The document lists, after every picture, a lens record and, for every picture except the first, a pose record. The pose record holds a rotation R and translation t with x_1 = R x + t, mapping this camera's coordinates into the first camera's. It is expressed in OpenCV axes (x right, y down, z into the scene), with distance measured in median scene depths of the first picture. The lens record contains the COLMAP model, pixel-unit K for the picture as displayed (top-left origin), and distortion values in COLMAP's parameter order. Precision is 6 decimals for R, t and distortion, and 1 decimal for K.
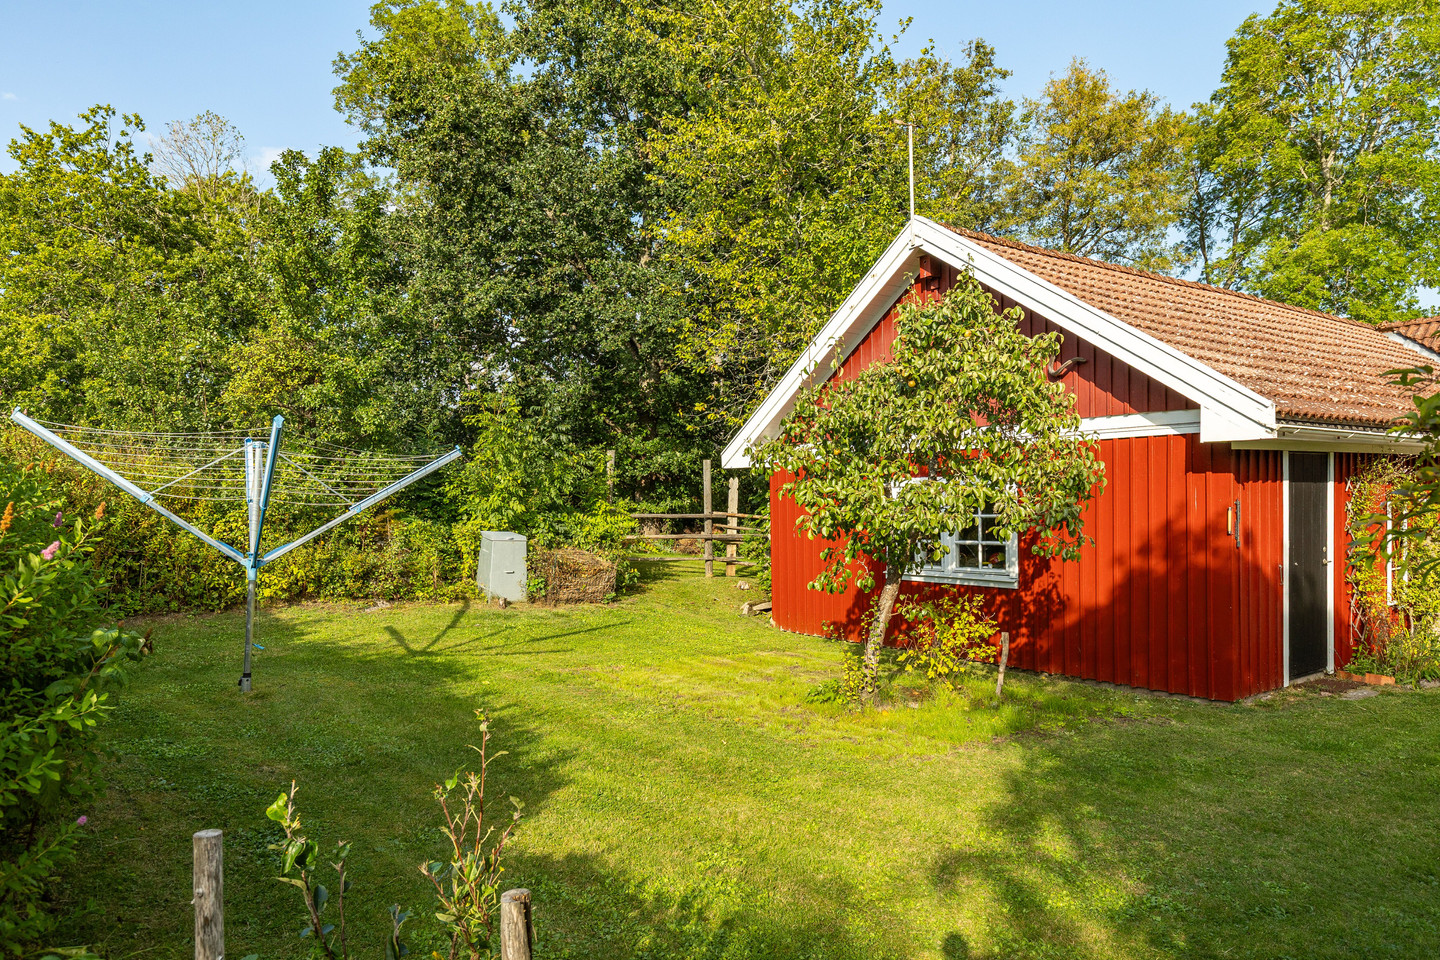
lens RADIAL K [[913.3, 0, 718.4], [0, 913.3, 522.9], [0, 0, 1]] dist [-0.000609, -0.001595]
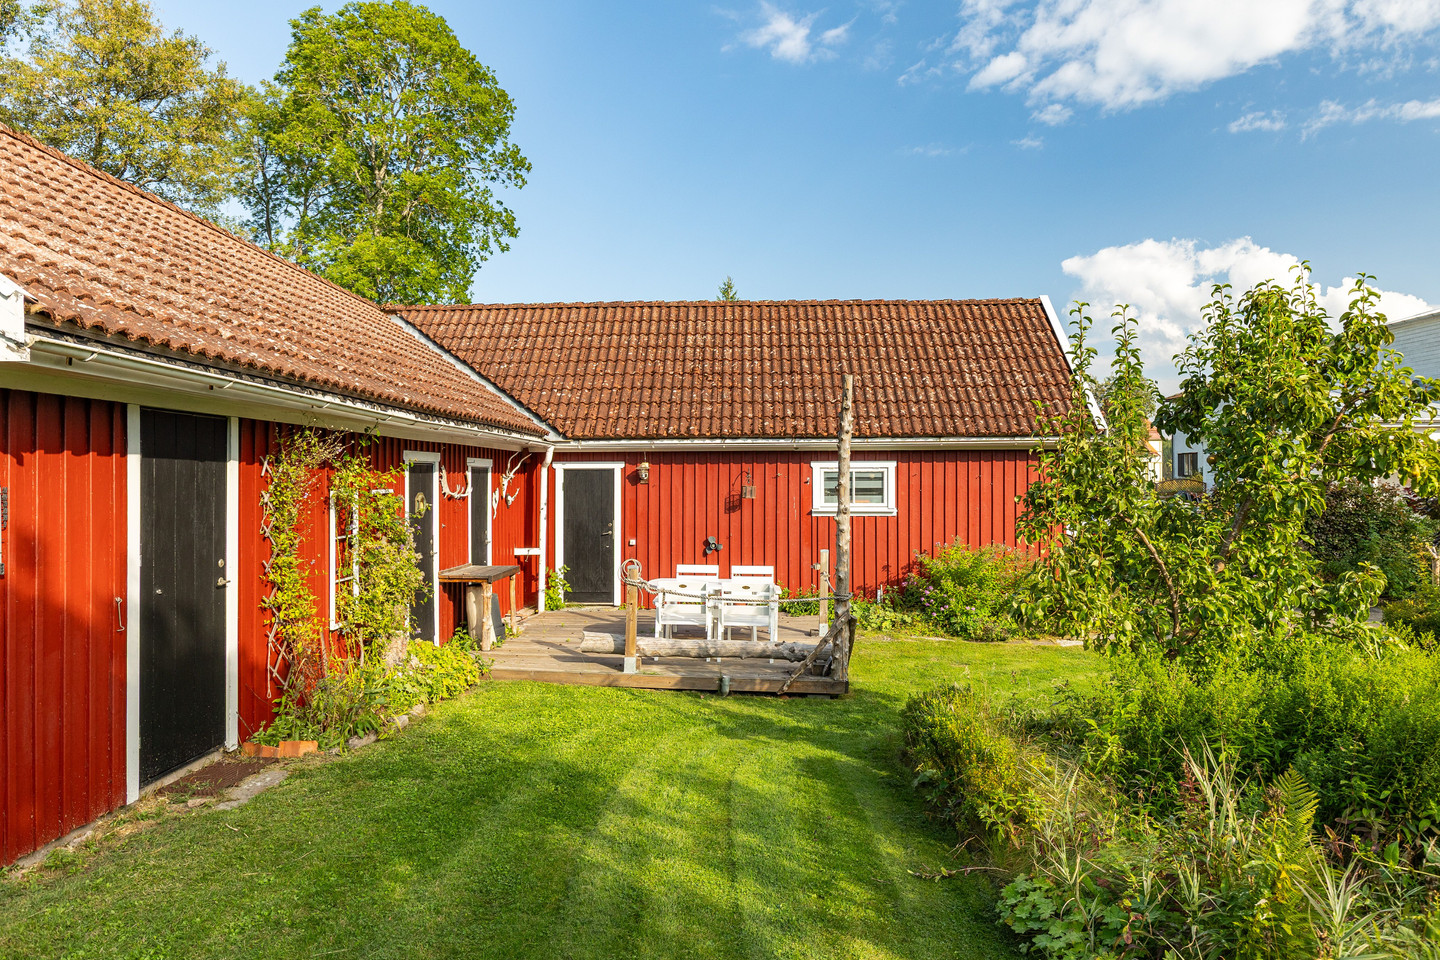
lens RADIAL K [[988.0, 0, 720.0], [0, 988.0, 480.0], [0, 0, 1]] dist [0.000879, -0.006171]
pose [[0.605831, 0.017867, 0.795393, 0.301428], [0.011430, 0.999449, -0.031157, -0.004692], [-0.795511, 0.027967, 0.605293, 0.269224]]
